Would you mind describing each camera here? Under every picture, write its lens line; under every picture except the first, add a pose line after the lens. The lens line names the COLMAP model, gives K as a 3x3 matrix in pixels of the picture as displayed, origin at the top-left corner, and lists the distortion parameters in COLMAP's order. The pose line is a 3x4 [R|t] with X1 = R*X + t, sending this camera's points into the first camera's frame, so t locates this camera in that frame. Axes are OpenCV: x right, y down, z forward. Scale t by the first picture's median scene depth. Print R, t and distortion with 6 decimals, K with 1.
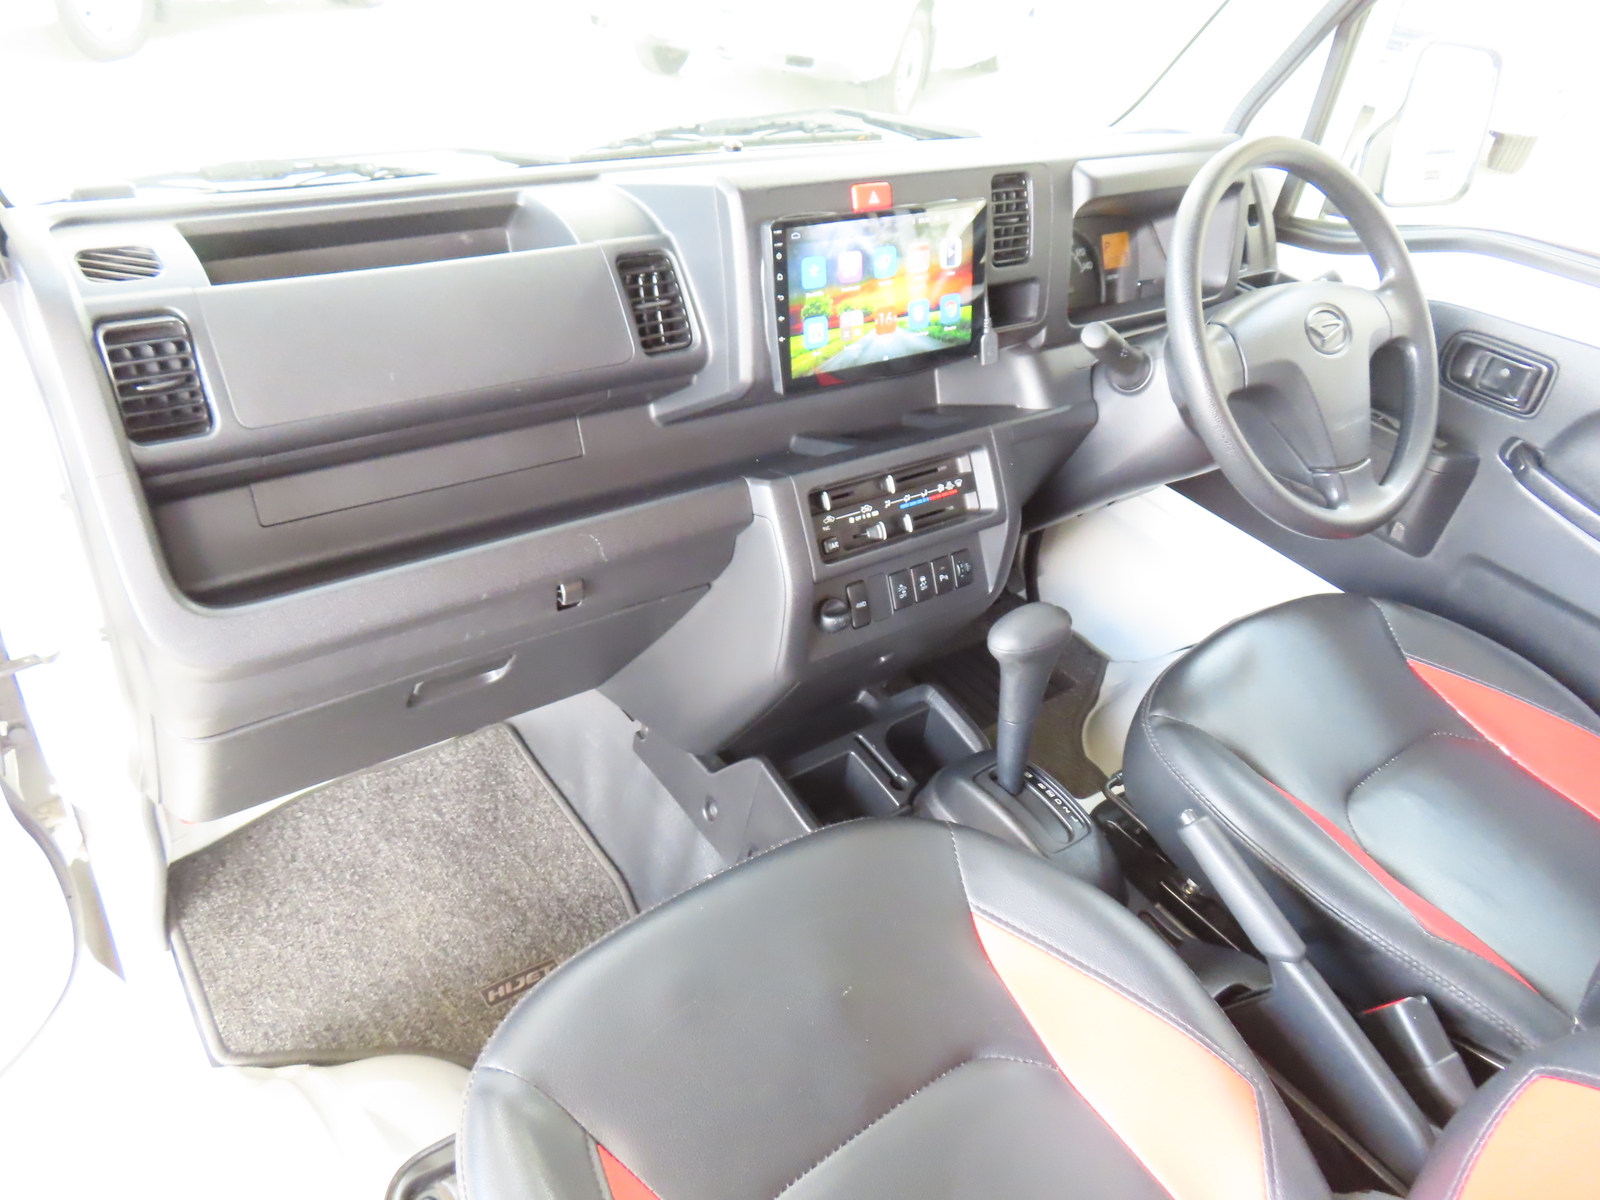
lens RADIAL K [[1147.6, 0, 800.0], [0, 1147.6, 600.0], [0, 0, 1]] dist [0.002851, -0.025728]
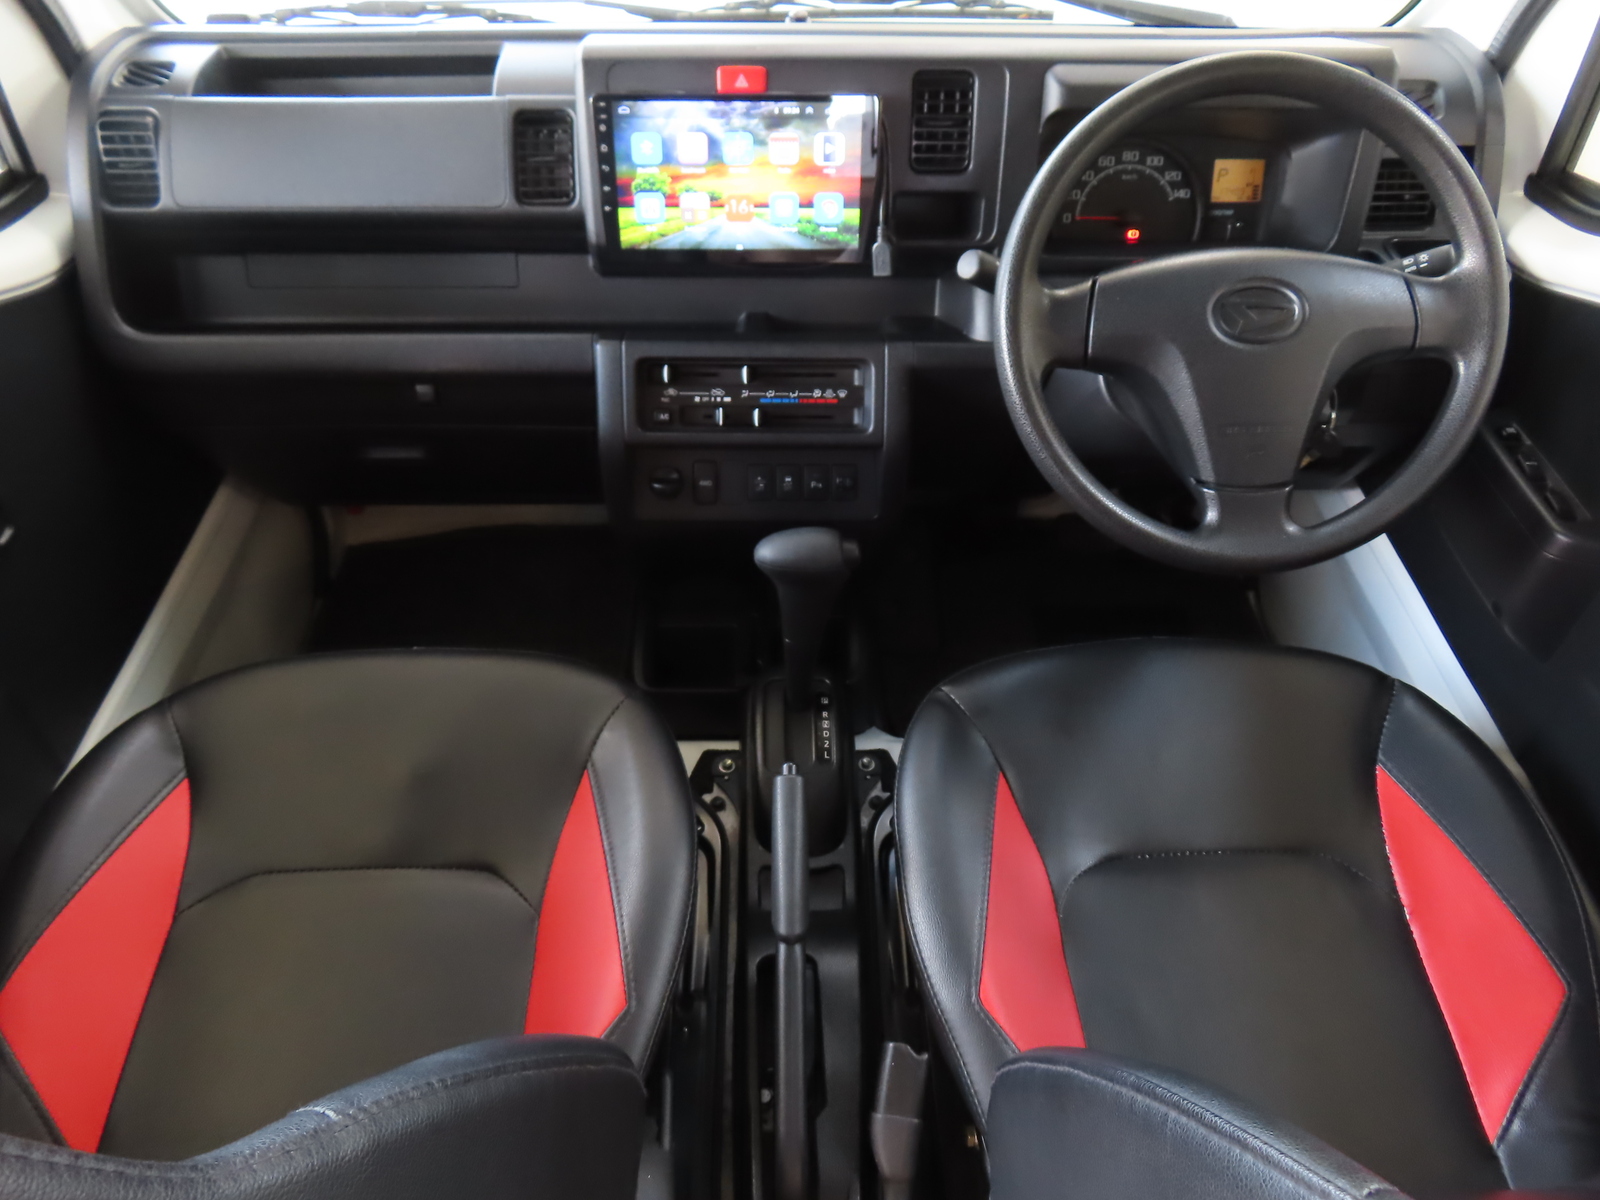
lens RADIAL K [[1147.6, 0, 800.0], [0, 1147.6, 600.0], [0, 0, 1]] dist [0.002851, -0.025728]
pose [[0.804887, 0.326371, -0.495620, 0.743285], [-0.267712, 0.945065, 0.187570, -0.125743], [0.529610, -0.018290, 0.848044, 0.176787]]
